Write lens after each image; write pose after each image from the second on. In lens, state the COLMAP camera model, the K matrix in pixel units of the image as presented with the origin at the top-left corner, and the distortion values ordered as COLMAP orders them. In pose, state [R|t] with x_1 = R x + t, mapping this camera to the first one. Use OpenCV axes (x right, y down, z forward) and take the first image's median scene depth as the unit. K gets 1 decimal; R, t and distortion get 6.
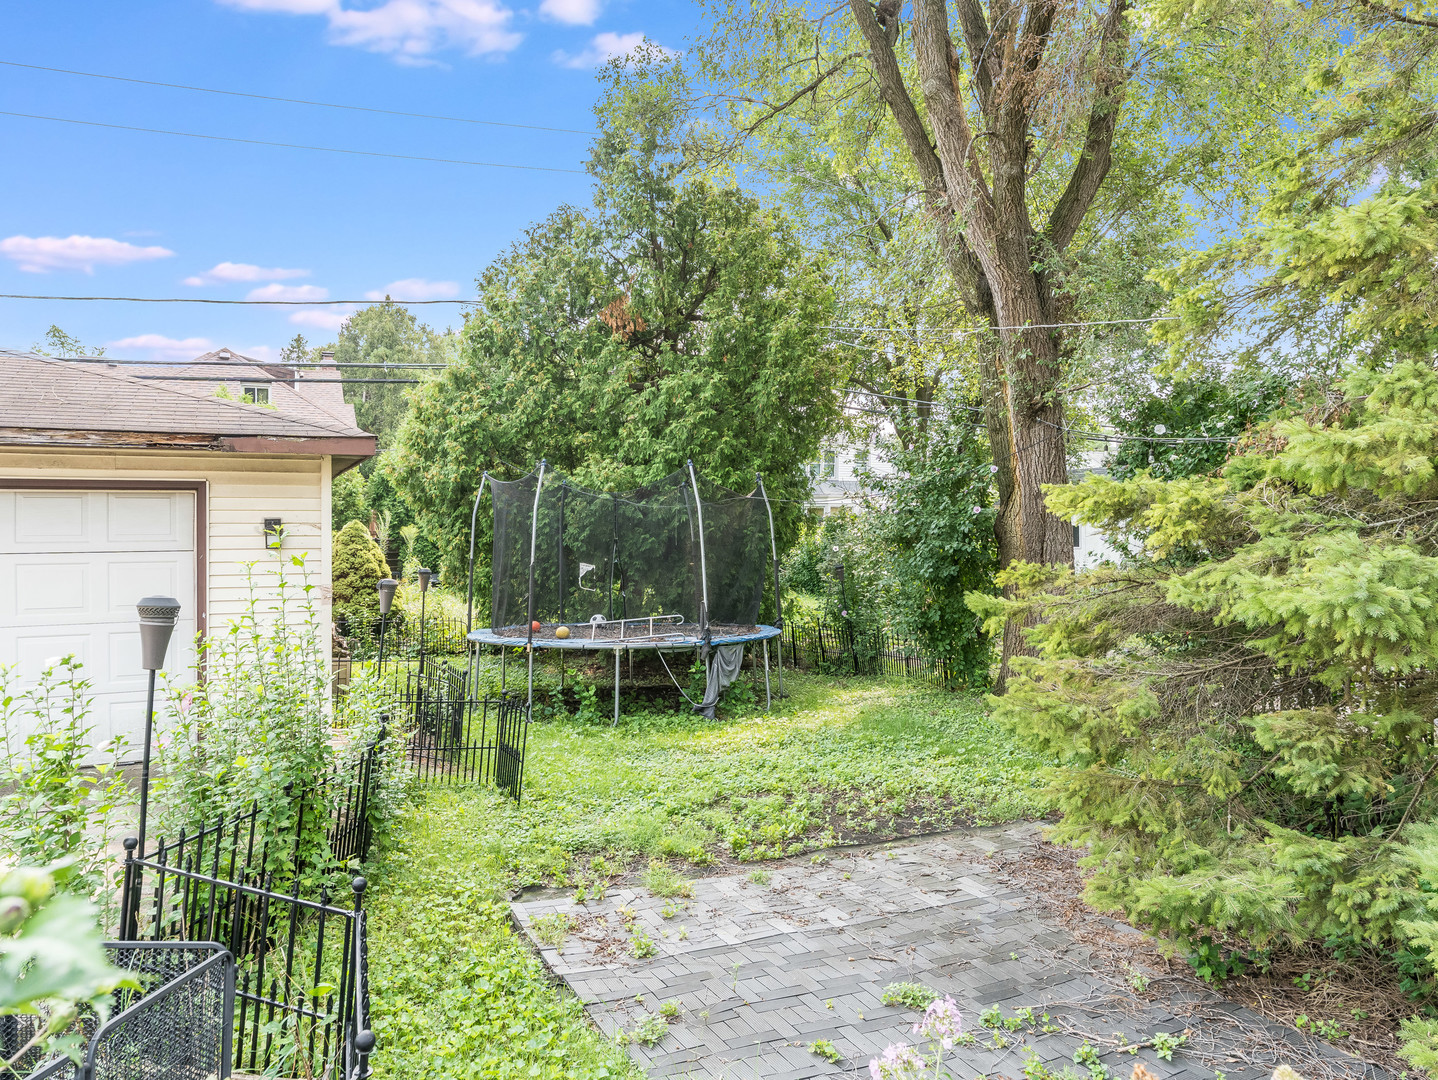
lens RADIAL K [[985.8, 0, 719.0], [0, 985.8, 540.0], [0, 0, 1]] dist [0.029148, -0.000668]
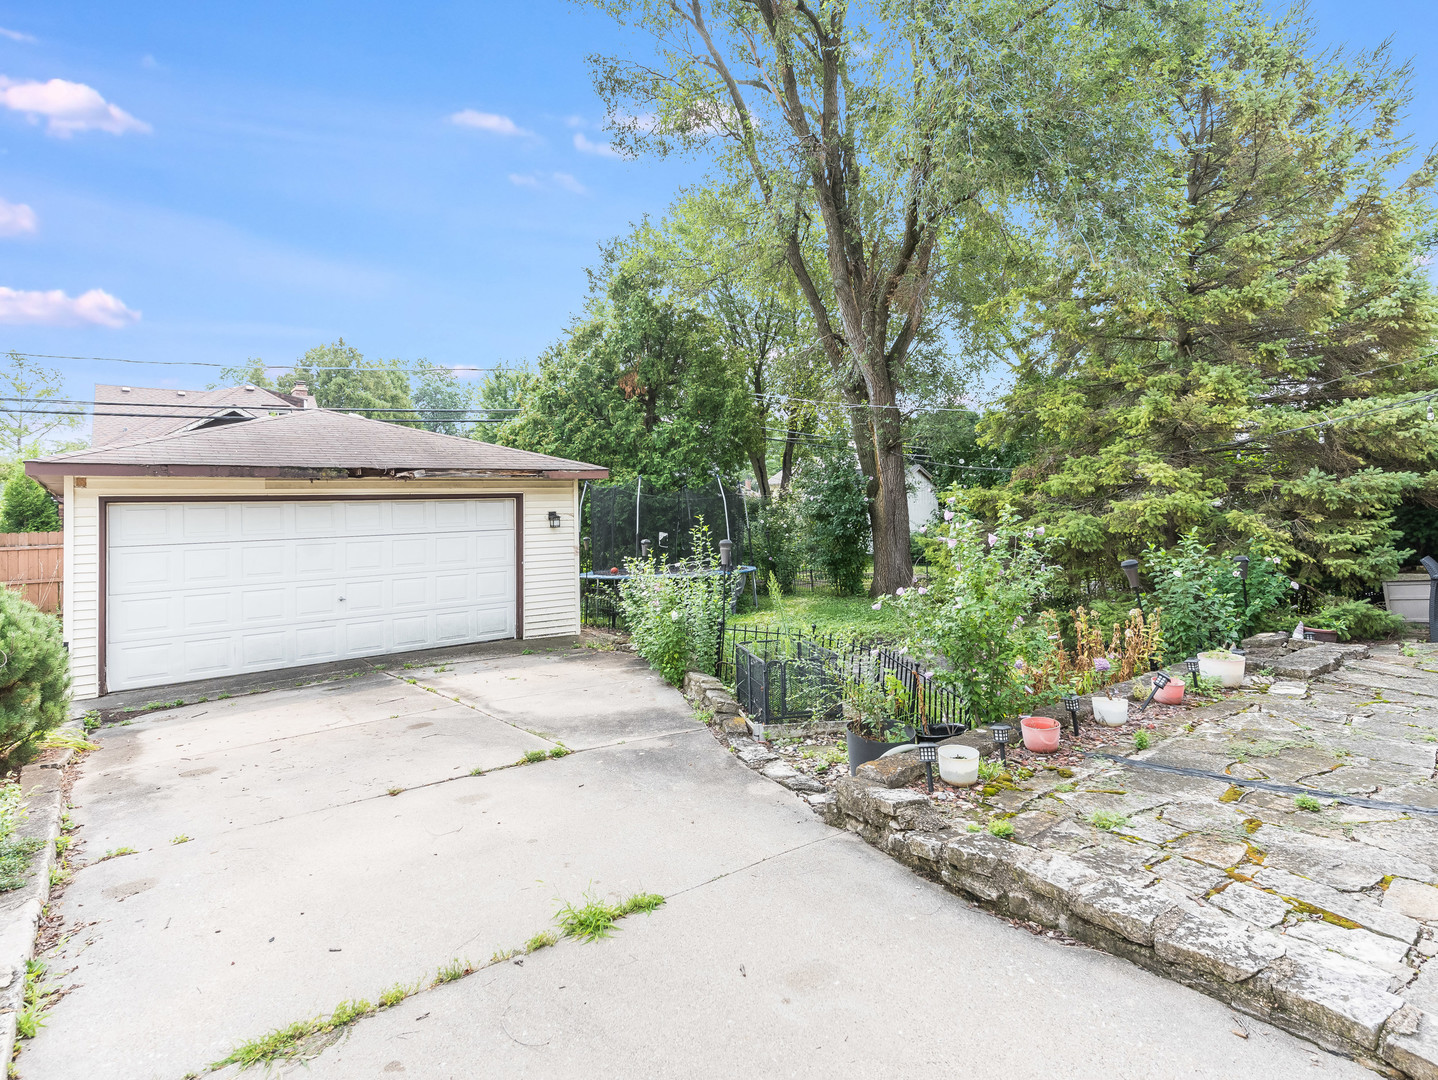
lens RADIAL K [[763.1, 0, 717.2], [0, 763.1, 511.5], [0, 0, 1]] dist [0.001373, 0.000642]
pose [[0.974154, -0.020358, 0.224967, -0.327440], [0.022044, 0.999745, -0.004986, -0.005370], [-0.224808, 0.009816, 0.974354, -0.358626]]
